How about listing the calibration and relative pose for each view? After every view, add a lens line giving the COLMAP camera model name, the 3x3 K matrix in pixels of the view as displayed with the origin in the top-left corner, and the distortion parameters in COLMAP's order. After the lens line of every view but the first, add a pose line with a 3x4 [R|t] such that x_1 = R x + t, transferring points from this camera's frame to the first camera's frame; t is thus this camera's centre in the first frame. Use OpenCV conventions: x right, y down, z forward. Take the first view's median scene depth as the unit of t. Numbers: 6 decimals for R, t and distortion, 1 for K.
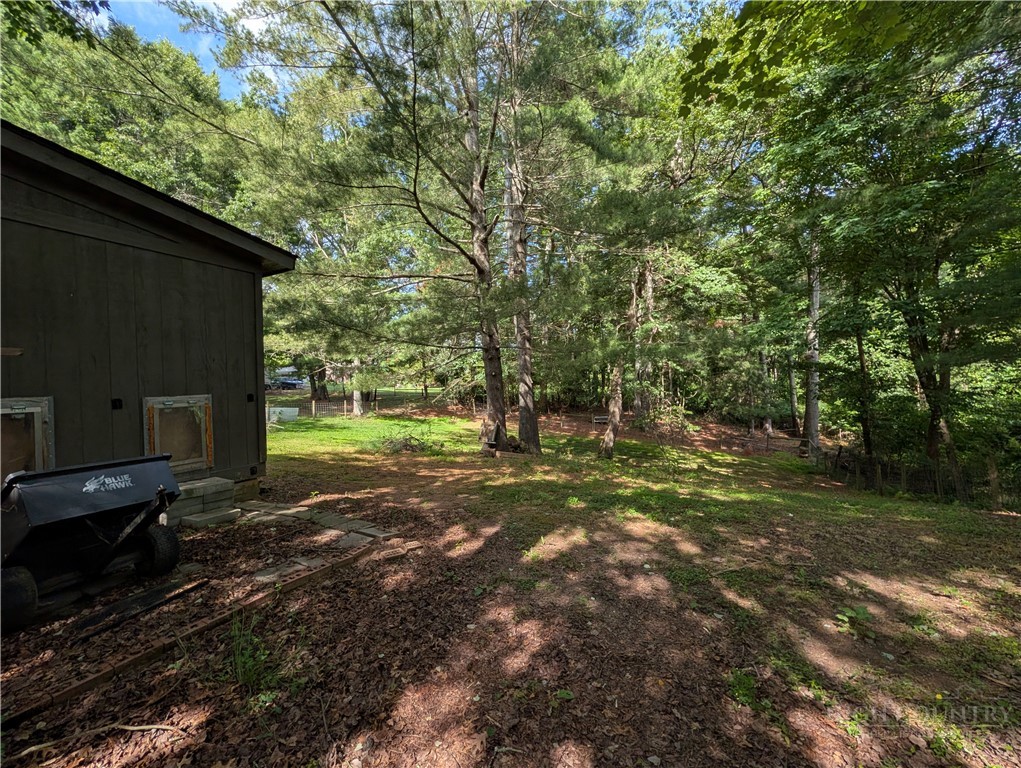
lens RADIAL K [[394.1, 0, 510.7], [0, 394.1, 387.7], [0, 0, 1]] dist [0.000676, 0.000651]
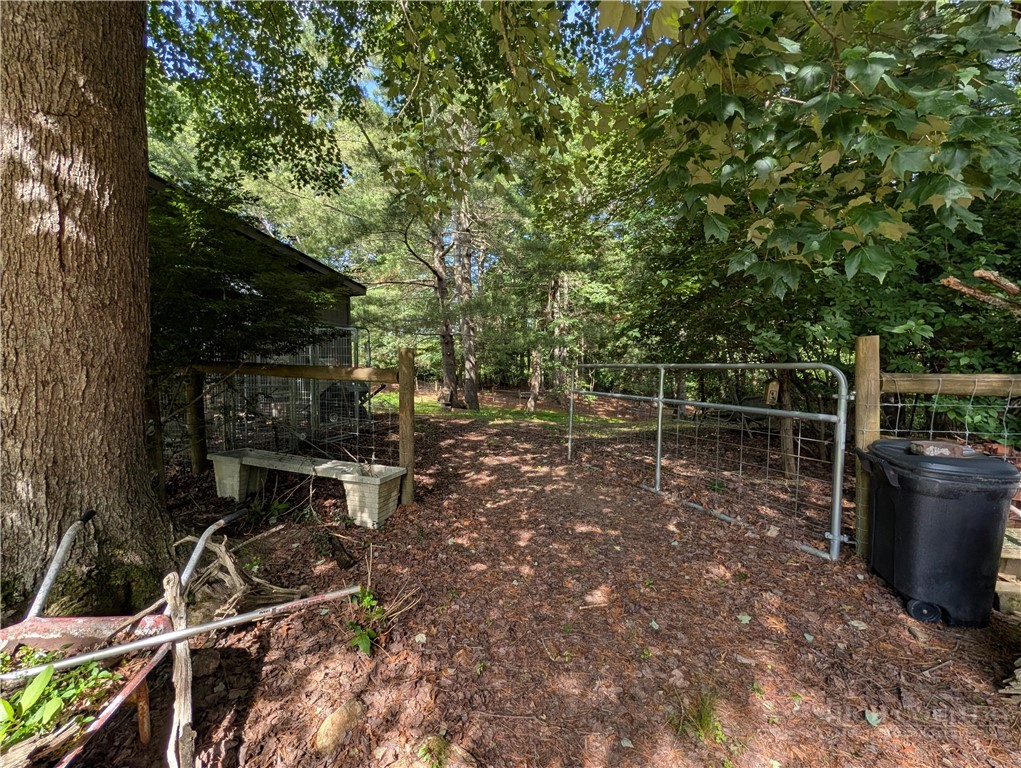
lens RADIAL K [[394.1, 0, 514.9], [0, 394.1, 382.1], [0, 0, 1]] dist [0.000676, 0.000651]
pose [[0.981756, 0.002304, 0.190132, -0.078776], [-0.007076, 0.999677, 0.024427, 0.029502], [-0.190014, -0.025327, 0.981455, -0.415462]]
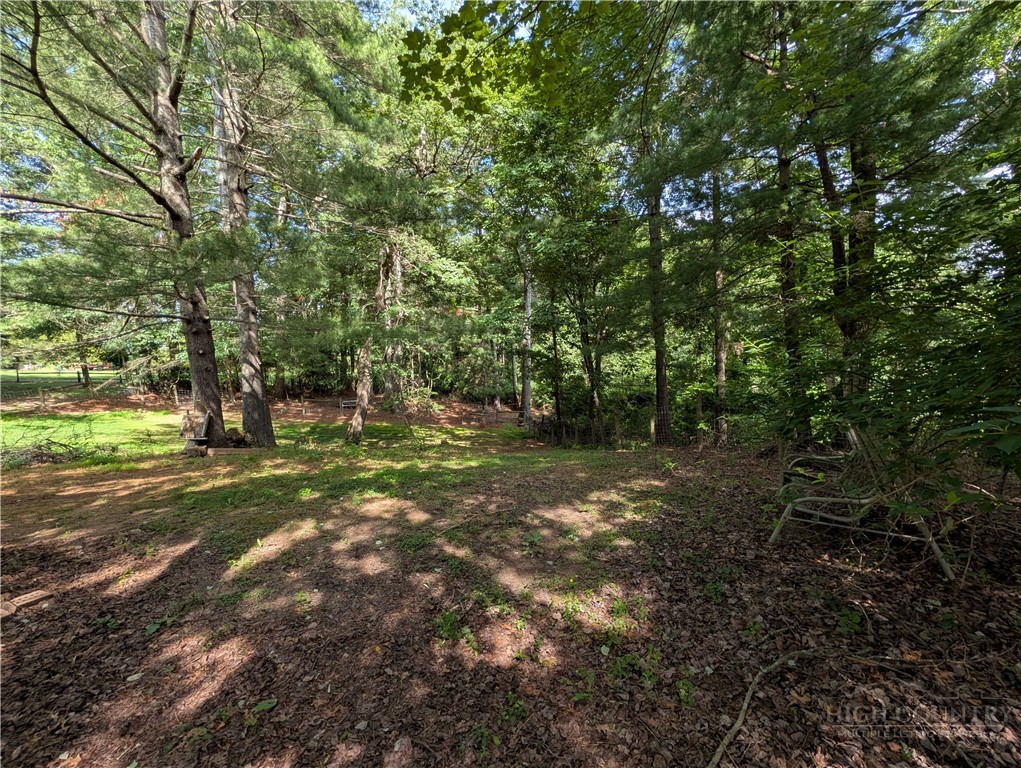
lens RADIAL K [[394.1, 0, 509.6], [0, 394.1, 386.3], [0, 0, 1]] dist [0.000676, 0.000651]
pose [[0.822695, -0.022732, 0.568028, 0.015056], [0.000370, 0.999221, 0.039452, 0.002625], [-0.568483, -0.032246, 0.822063, -0.004492]]
